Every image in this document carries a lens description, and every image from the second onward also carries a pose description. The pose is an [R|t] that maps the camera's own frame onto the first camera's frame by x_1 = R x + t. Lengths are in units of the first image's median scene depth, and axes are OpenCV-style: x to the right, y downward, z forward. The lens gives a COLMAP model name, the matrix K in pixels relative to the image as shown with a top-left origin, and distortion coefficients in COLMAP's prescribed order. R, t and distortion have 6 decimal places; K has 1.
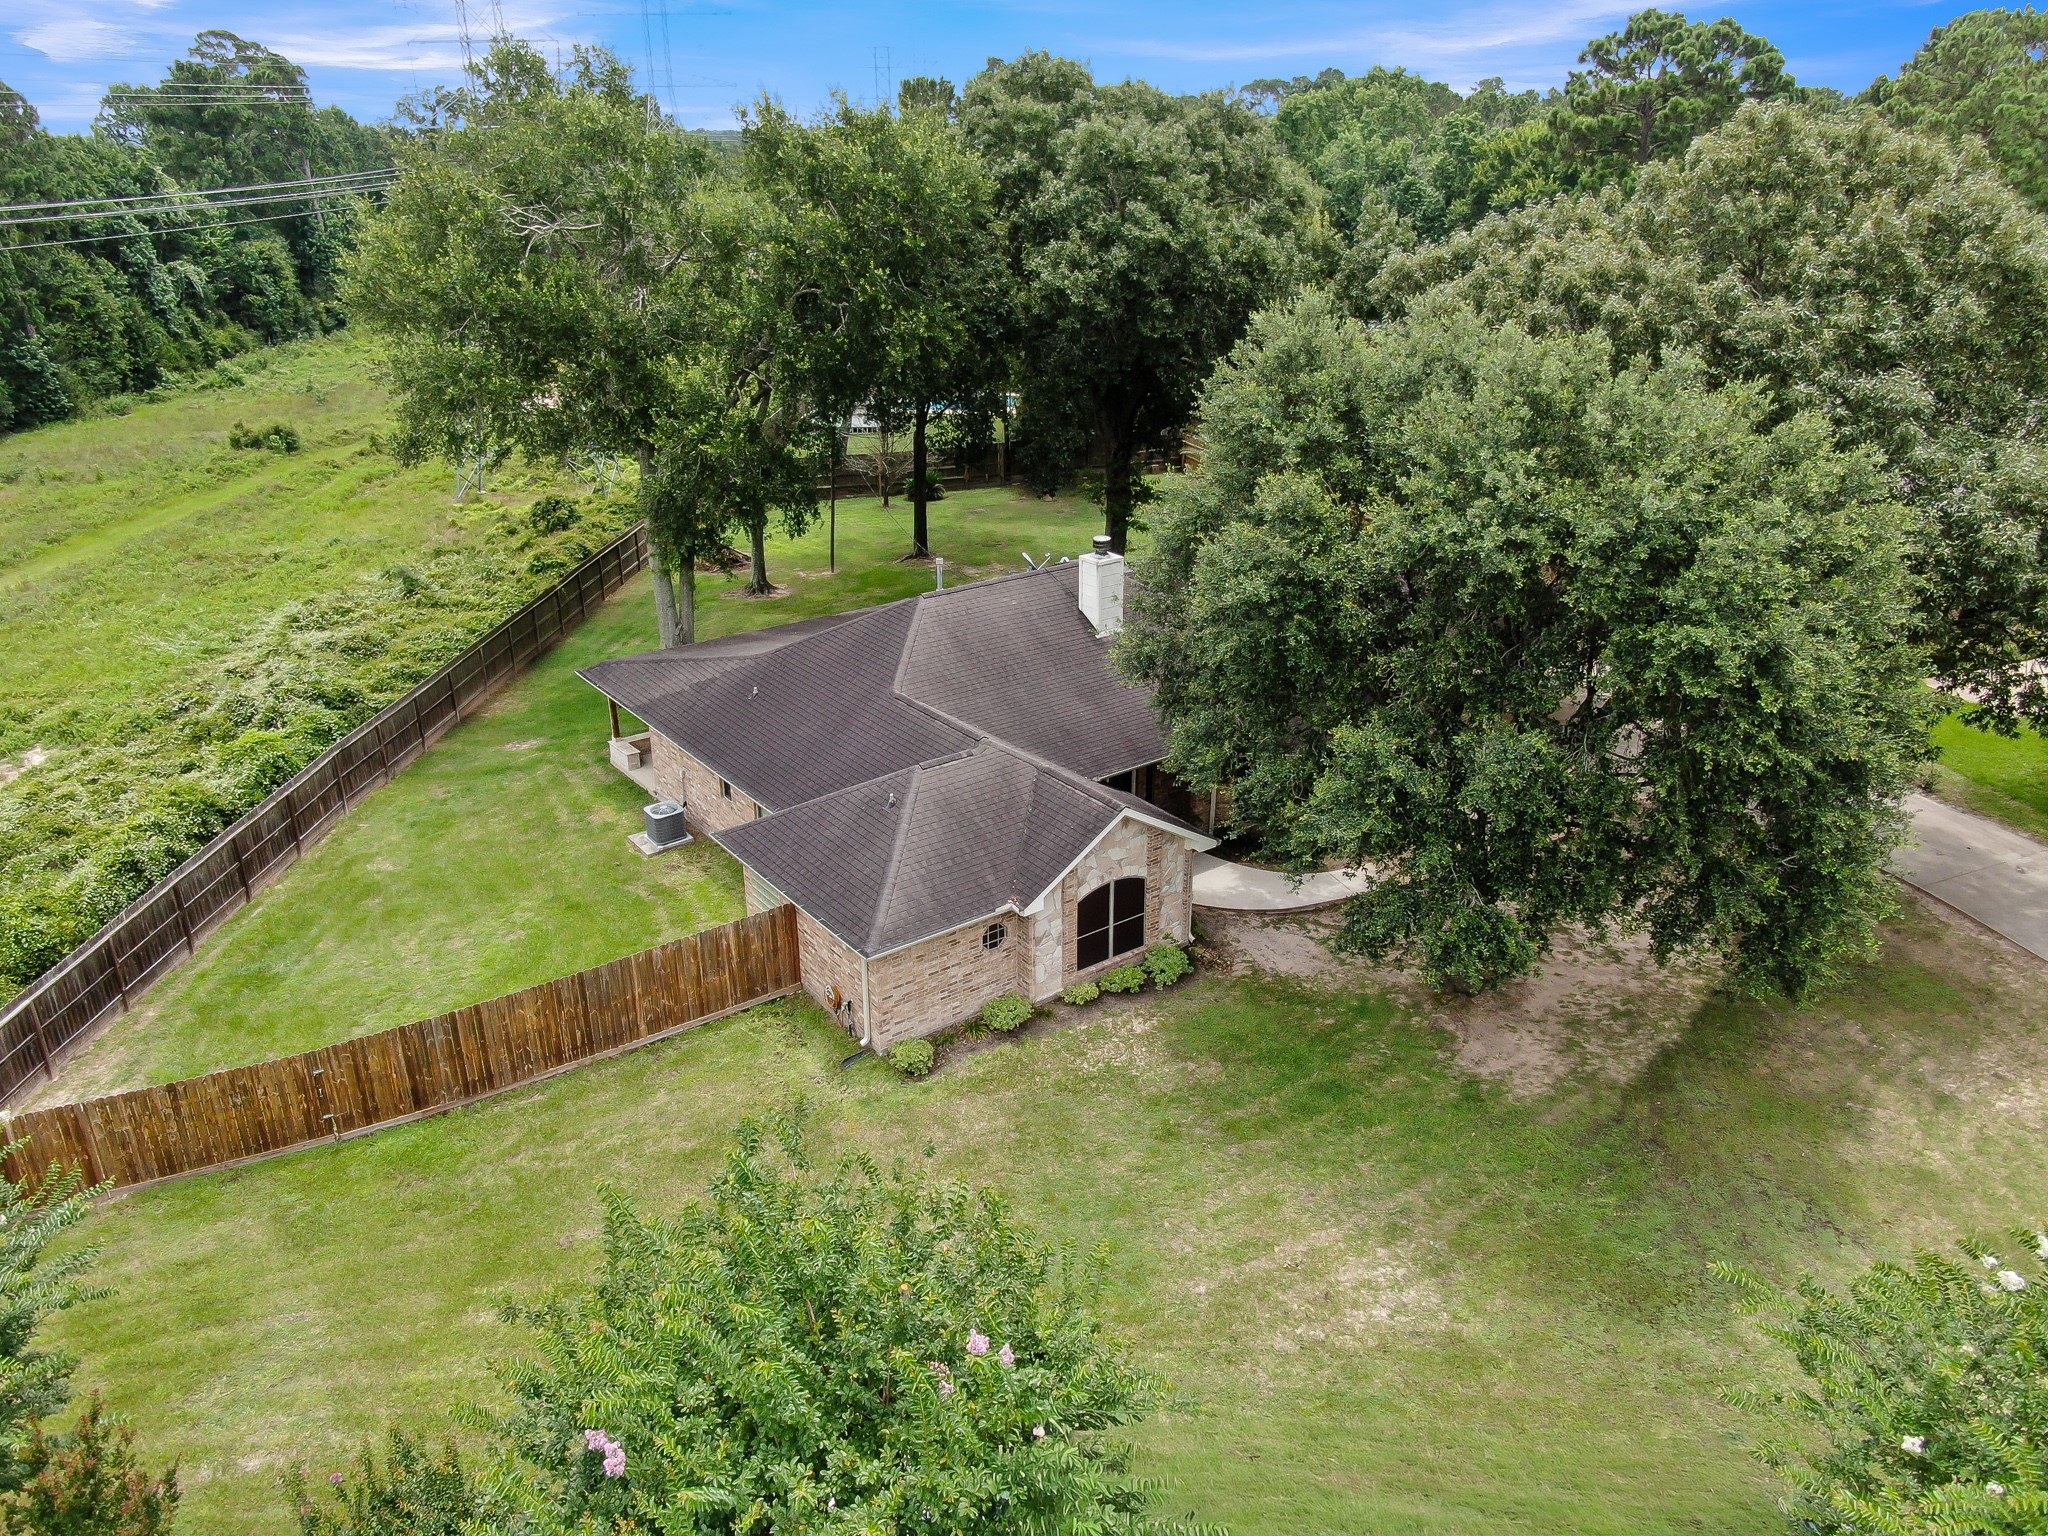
lens RADIAL K [[1425.8, 0, 1024.0], [0, 1425.8, 768.0], [0, 0, 1]] dist [-0.006131, -0.002689]
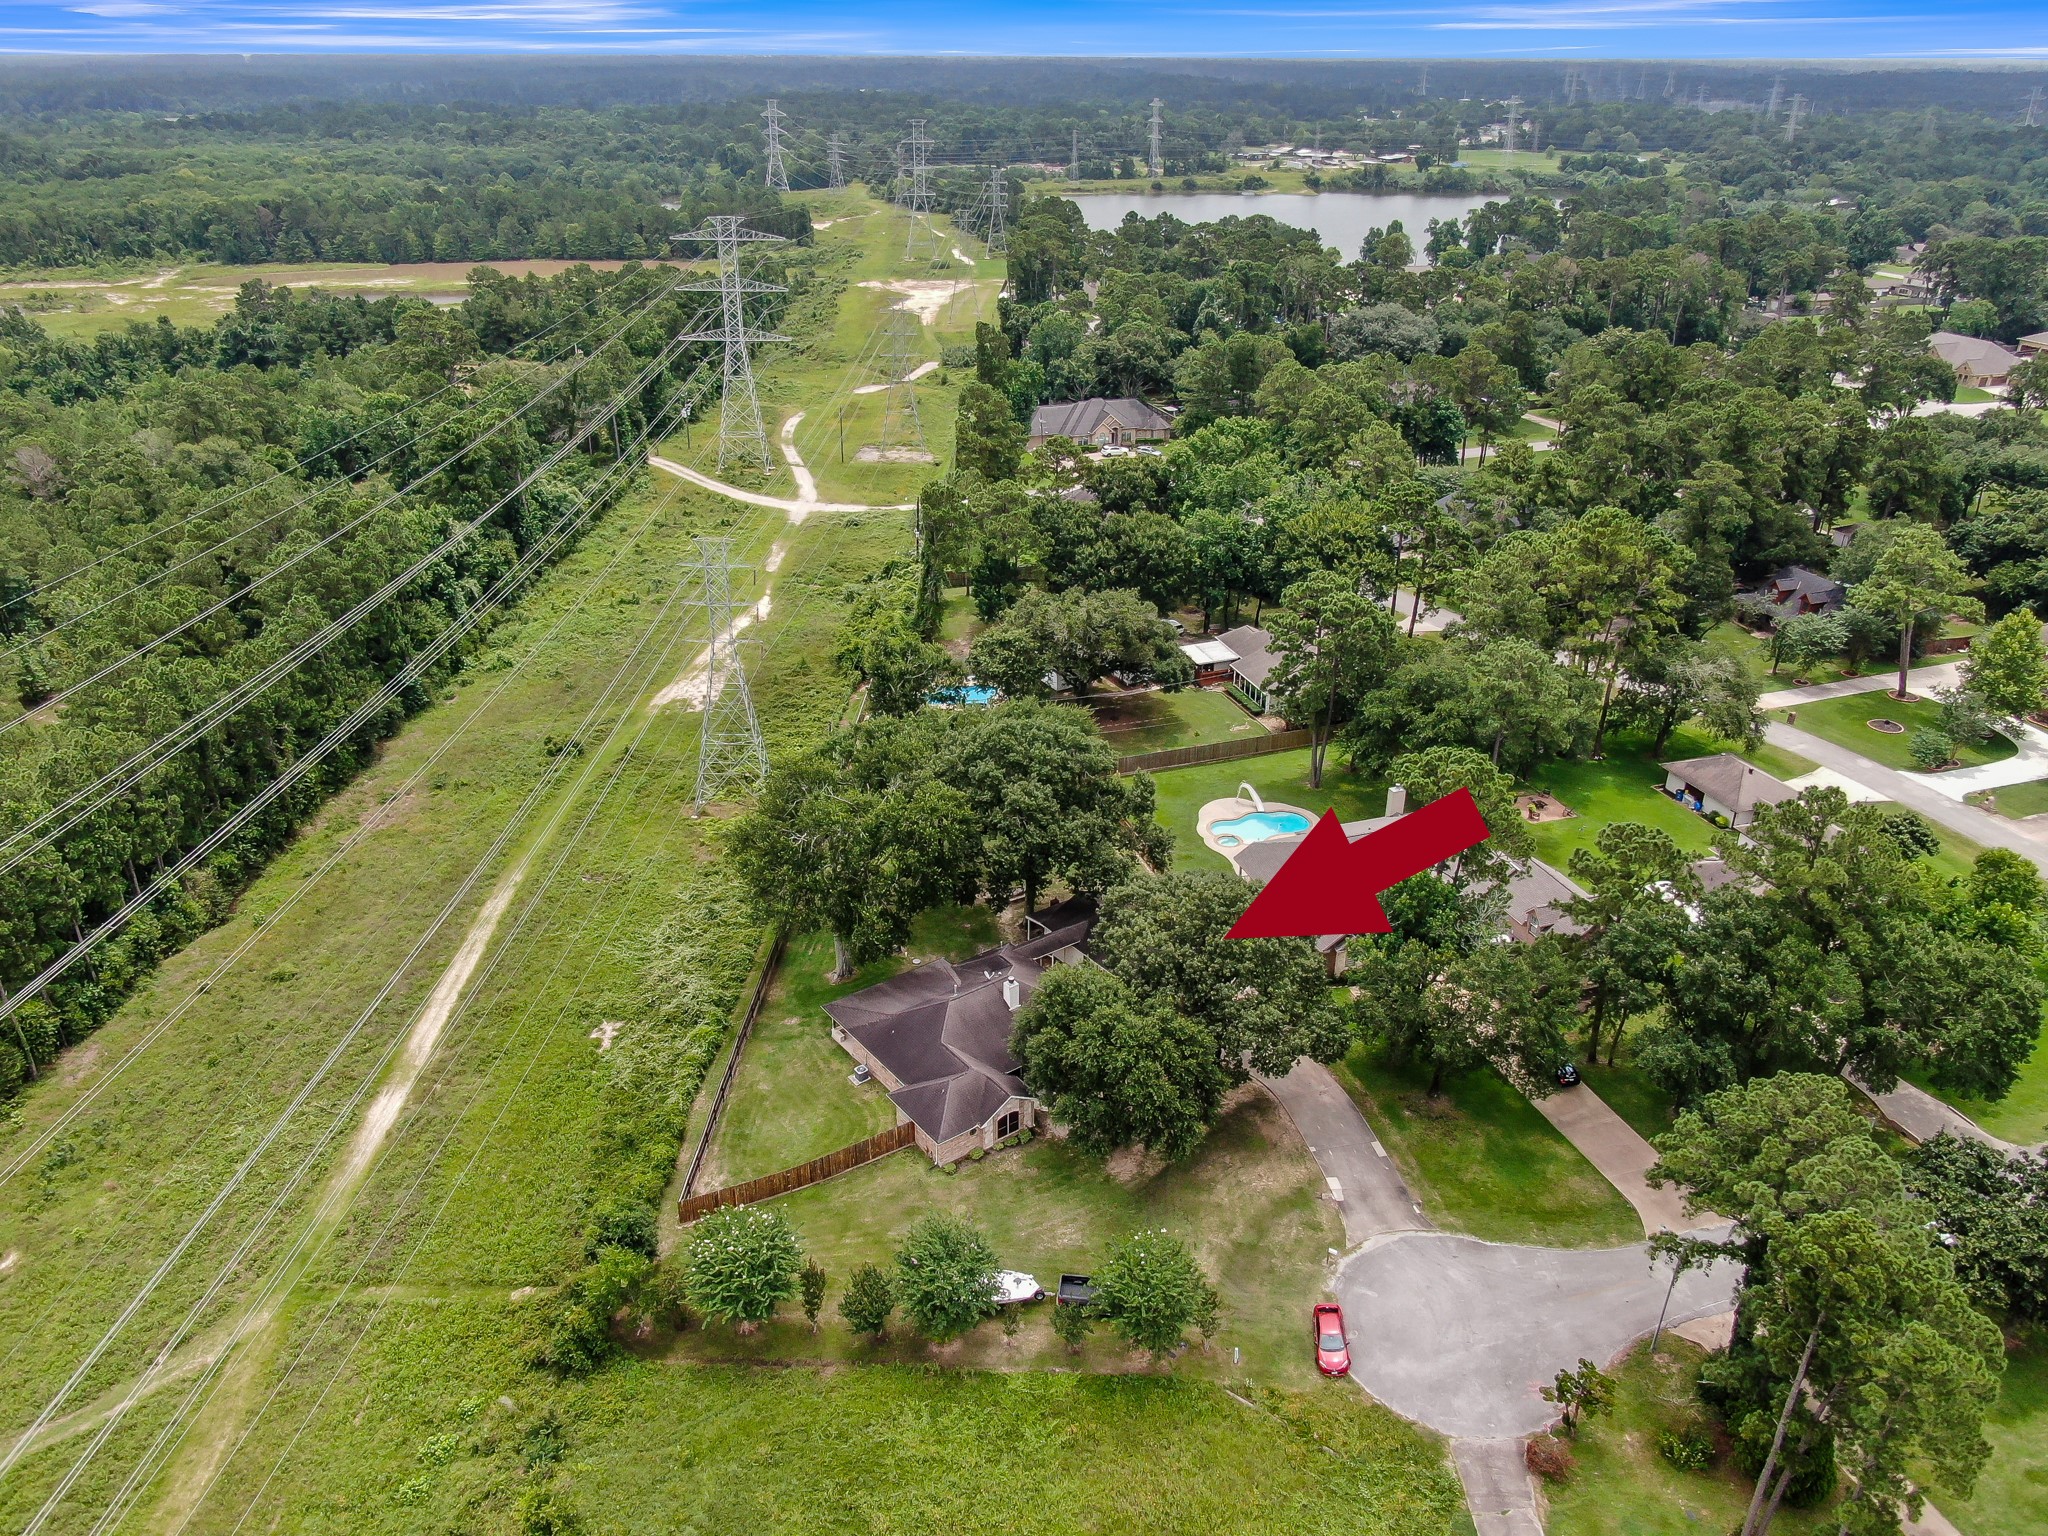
lens RADIAL K [[1425.8, 0, 1024.0], [0, 1425.8, 768.0], [0, 0, 1]] dist [-0.006131, -0.002689]
pose [[0.999893, 0.010437, 0.010210, 0.057260], [-0.010957, 0.998573, 0.052266, -0.929050], [-0.009650, -0.052373, 0.998581, -2.364144]]
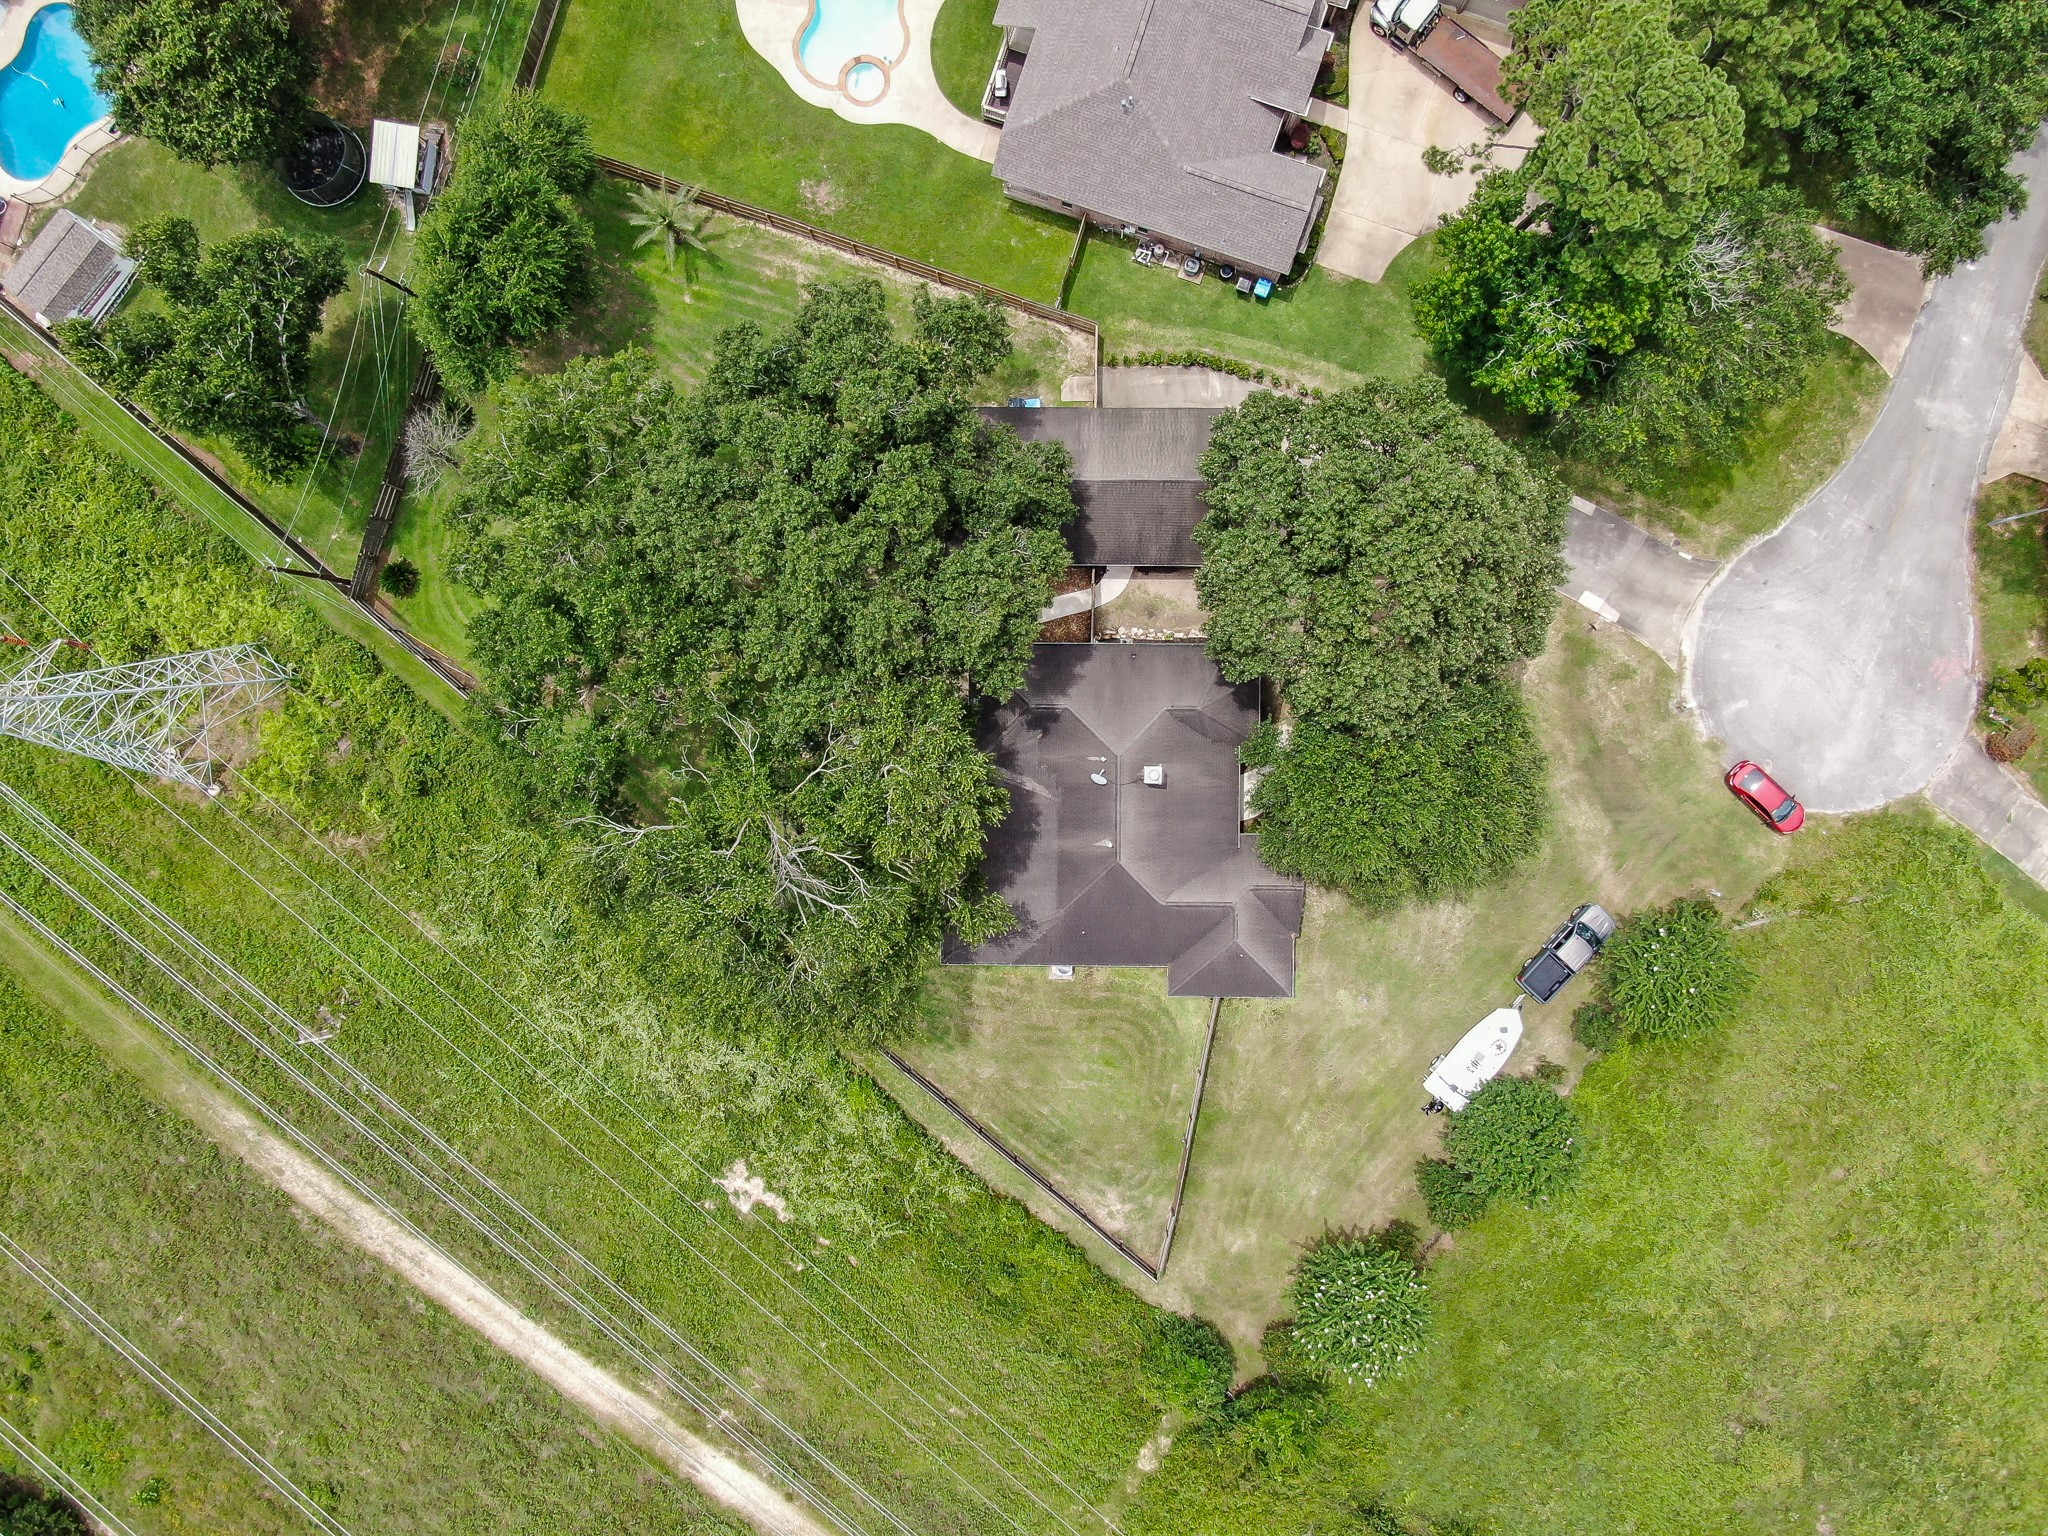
lens RADIAL K [[1425.8, 0, 1024.0], [0, 1425.8, 768.0], [0, 0, 1]] dist [-0.006131, -0.002689]
pose [[0.603459, -0.797281, -0.013459, -0.027418], [0.336355, 0.239209, 0.910848, -2.510517], [-0.722982, -0.554186, 0.412523, 0.416112]]
